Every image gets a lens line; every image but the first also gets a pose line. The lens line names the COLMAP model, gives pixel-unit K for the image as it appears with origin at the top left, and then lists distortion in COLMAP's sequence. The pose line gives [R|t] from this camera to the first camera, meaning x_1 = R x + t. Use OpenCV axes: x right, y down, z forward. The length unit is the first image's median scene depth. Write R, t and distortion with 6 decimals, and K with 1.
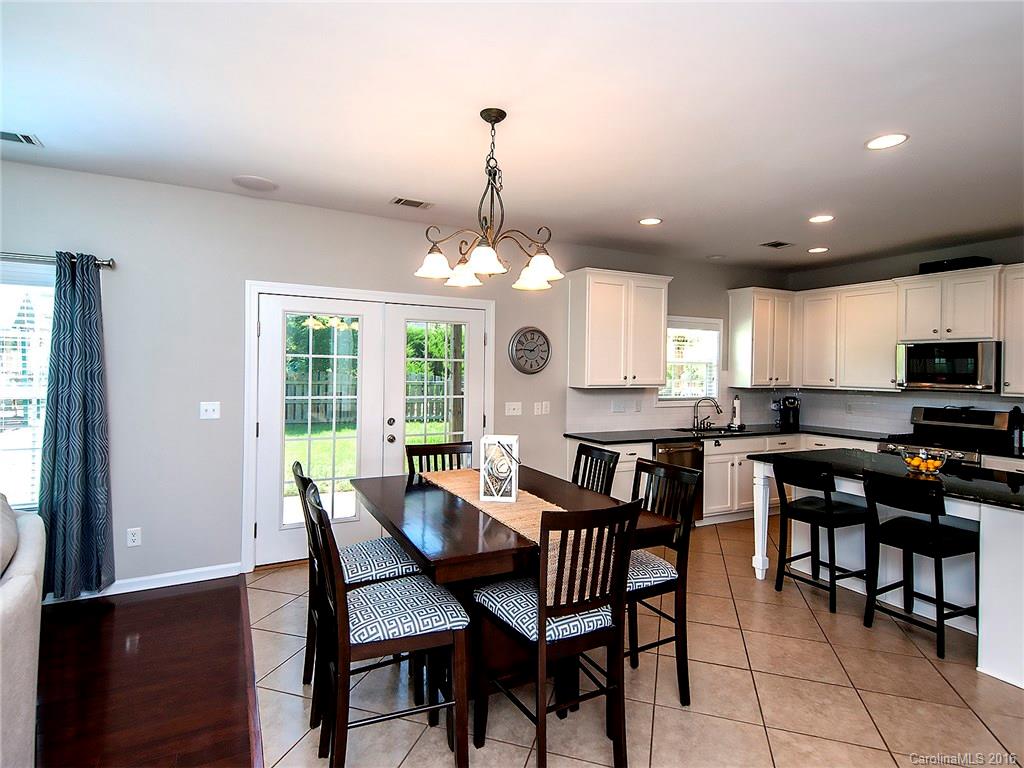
lens RADIAL K [[535.8, 0, 506.0], [0, 535.8, 370.7], [0, 0, 1]] dist [0.017300, -0.005875]
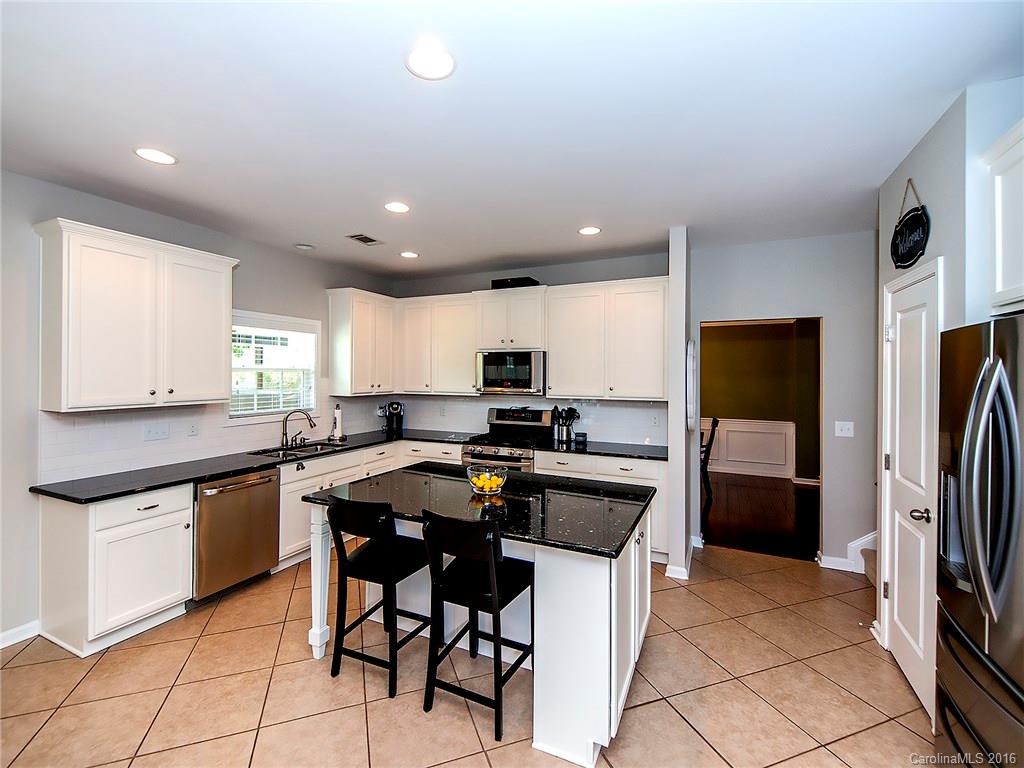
lens RADIAL K [[448.8, 0, 510.2], [0, 448.8, 381.0], [0, 0, 1]] dist [-0.001870, -0.000530]
pose [[0.784611, -0.019733, 0.619674, 0.223027], [0.008521, 0.999742, 0.021048, -0.010189], [-0.619930, -0.011235, 0.784577, 0.254384]]
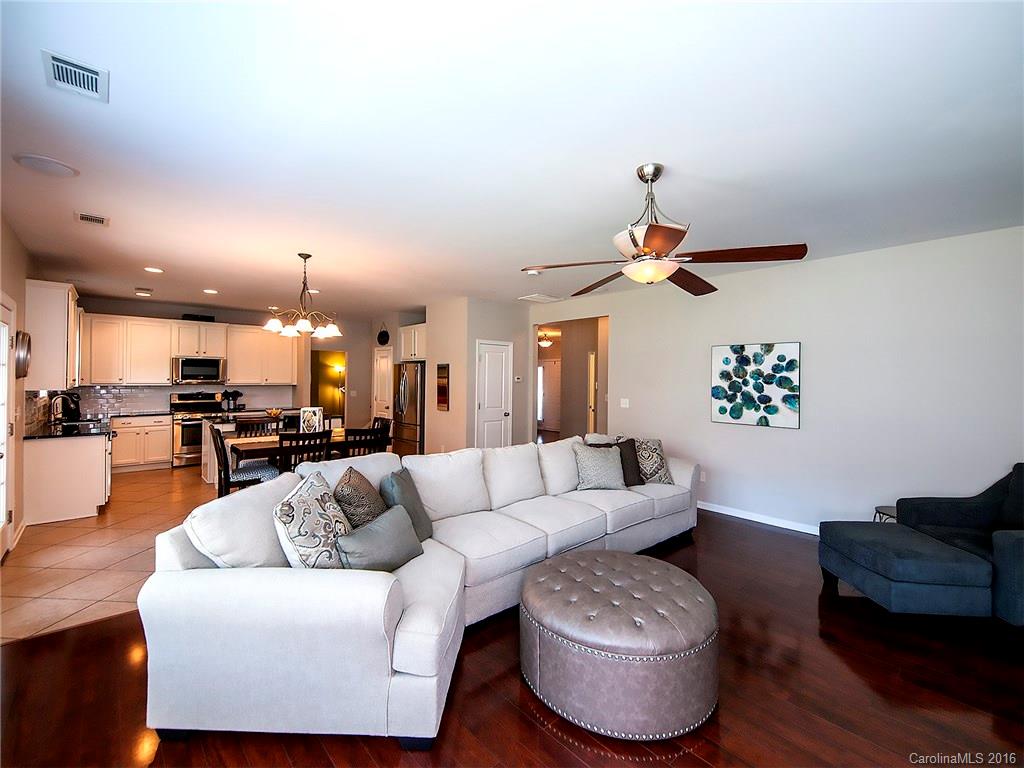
lens RADIAL K [[448.8, 0, 513.7], [0, 448.8, 377.8], [0, 0, 1]] dist [-0.001870, -0.000530]
pose [[-0.274412, -0.016720, 0.961467, -0.991928], [-0.011166, 0.999837, 0.014201, -0.018397], [-0.961547, -0.006839, -0.274554, 0.352799]]
